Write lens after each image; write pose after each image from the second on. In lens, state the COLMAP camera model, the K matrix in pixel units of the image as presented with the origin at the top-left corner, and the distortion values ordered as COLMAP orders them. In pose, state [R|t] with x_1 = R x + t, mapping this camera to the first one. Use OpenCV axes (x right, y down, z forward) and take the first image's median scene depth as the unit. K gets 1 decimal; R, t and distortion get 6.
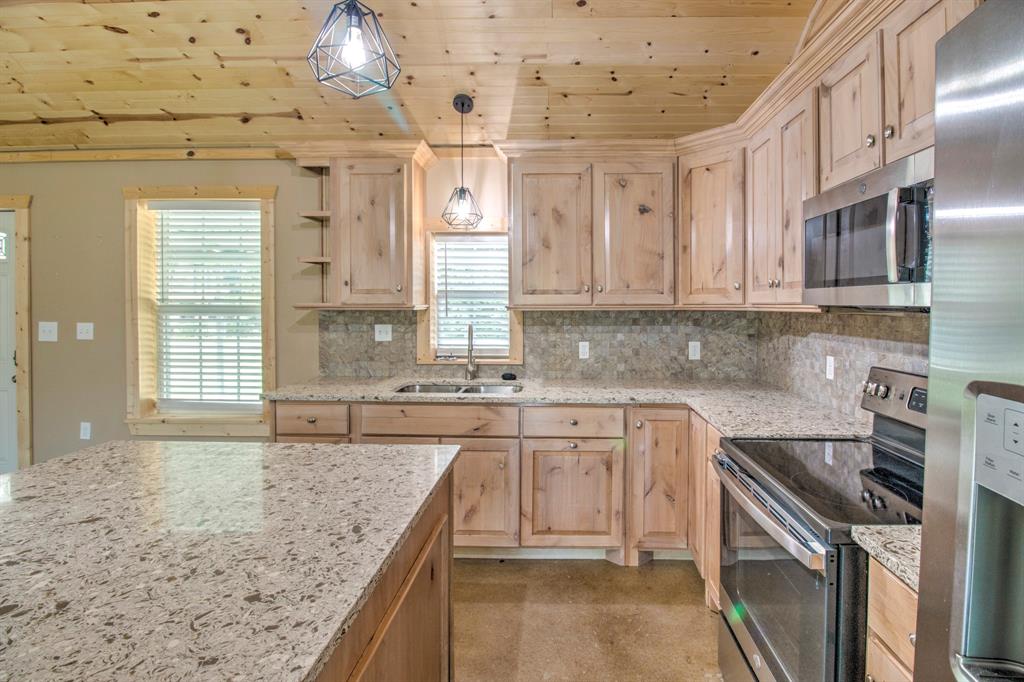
lens RADIAL K [[477.0, 0, 534.5], [0, 477.0, 310.1], [0, 0, 1]] dist [0.000678, -0.012789]
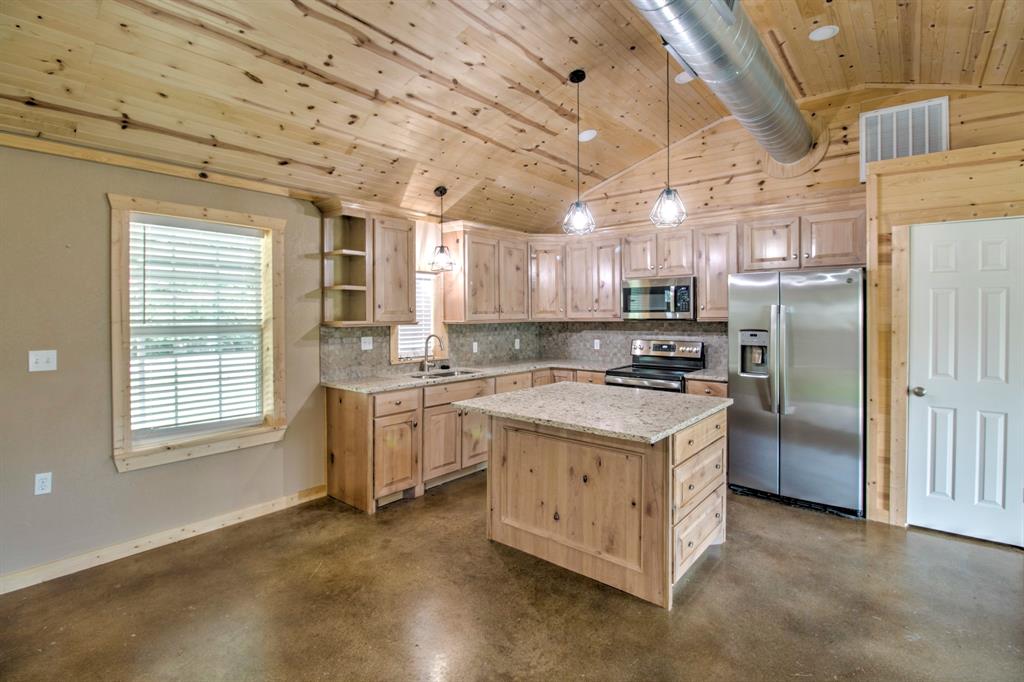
lens RADIAL K [[489.3, 0, 485.3], [0, 489.3, 318.2], [0, 0, 1]] dist [-0.018774, -0.000258]
pose [[0.649995, -0.011290, 0.759855, -1.252516], [0.019734, 0.999803, -0.002026, -0.013614], [-0.759682, 0.016312, 0.650090, -0.135841]]
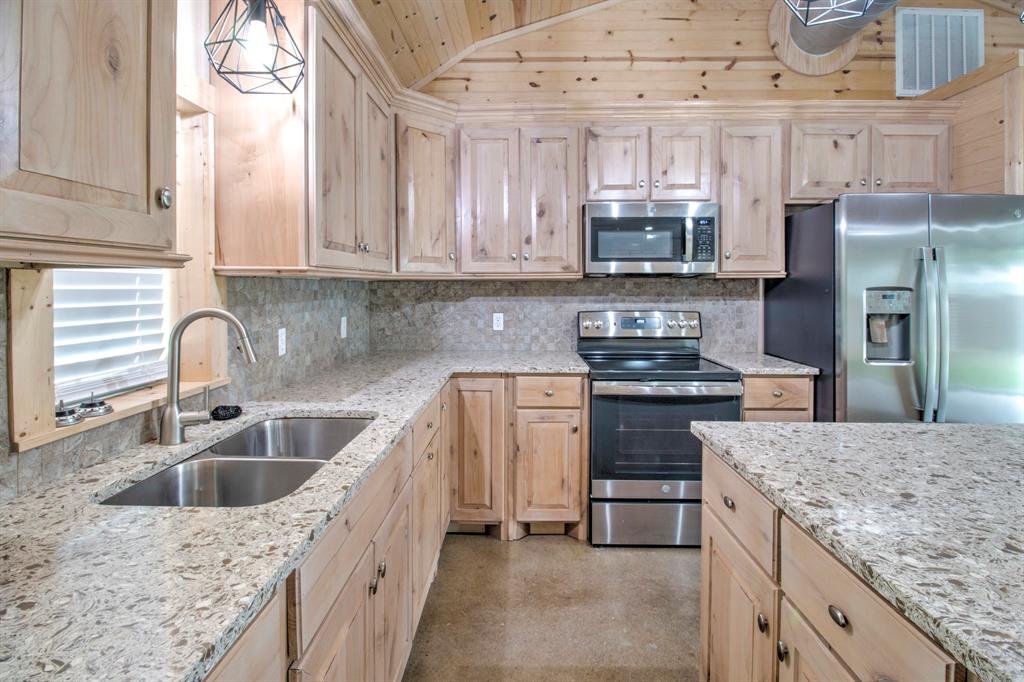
lens RADIAL K [[502.5, 0, 512.9], [0, 502.5, 298.3], [0, 0, 1]] dist [-0.001347, -0.016246]
pose [[-0.019241, -0.024793, 0.999507, -0.614086], [0.015351, 0.999567, 0.025090, 0.015710], [-0.999697, 0.015826, -0.018852, 0.764523]]
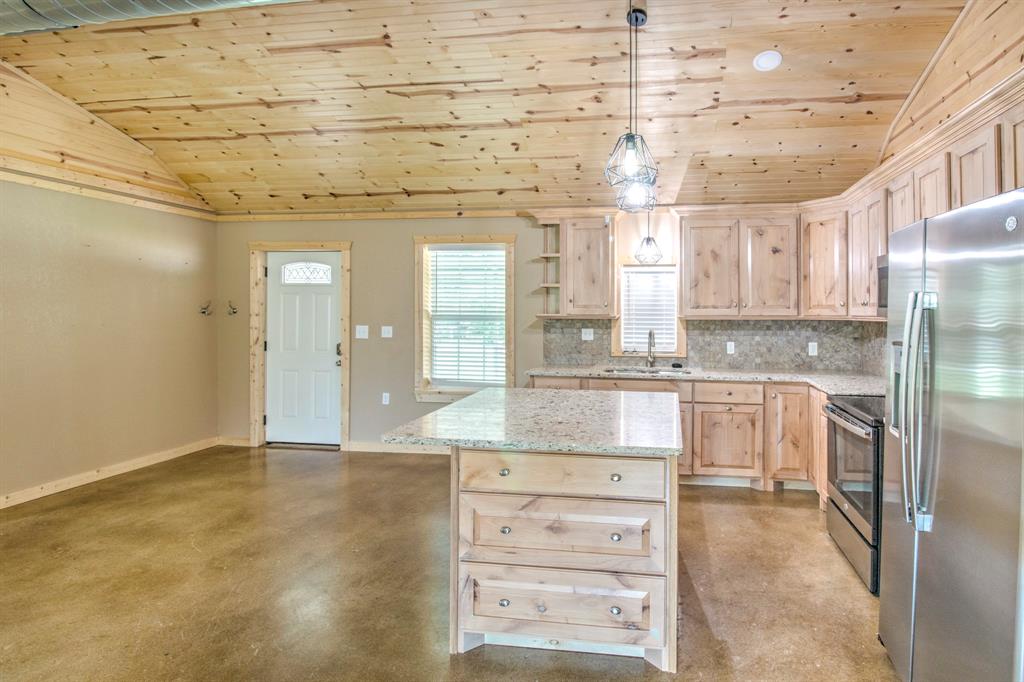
lens RADIAL K [[481.8, 0, 586.5], [0, 481.8, 310.3], [0, 0, 1]] dist [0.000461, -0.007666]
pose [[0.992422, 0.002127, -0.122861, -0.156445], [-0.004219, 0.999851, -0.016764, -0.001032], [0.122807, 0.017155, 0.992282, -0.505868]]
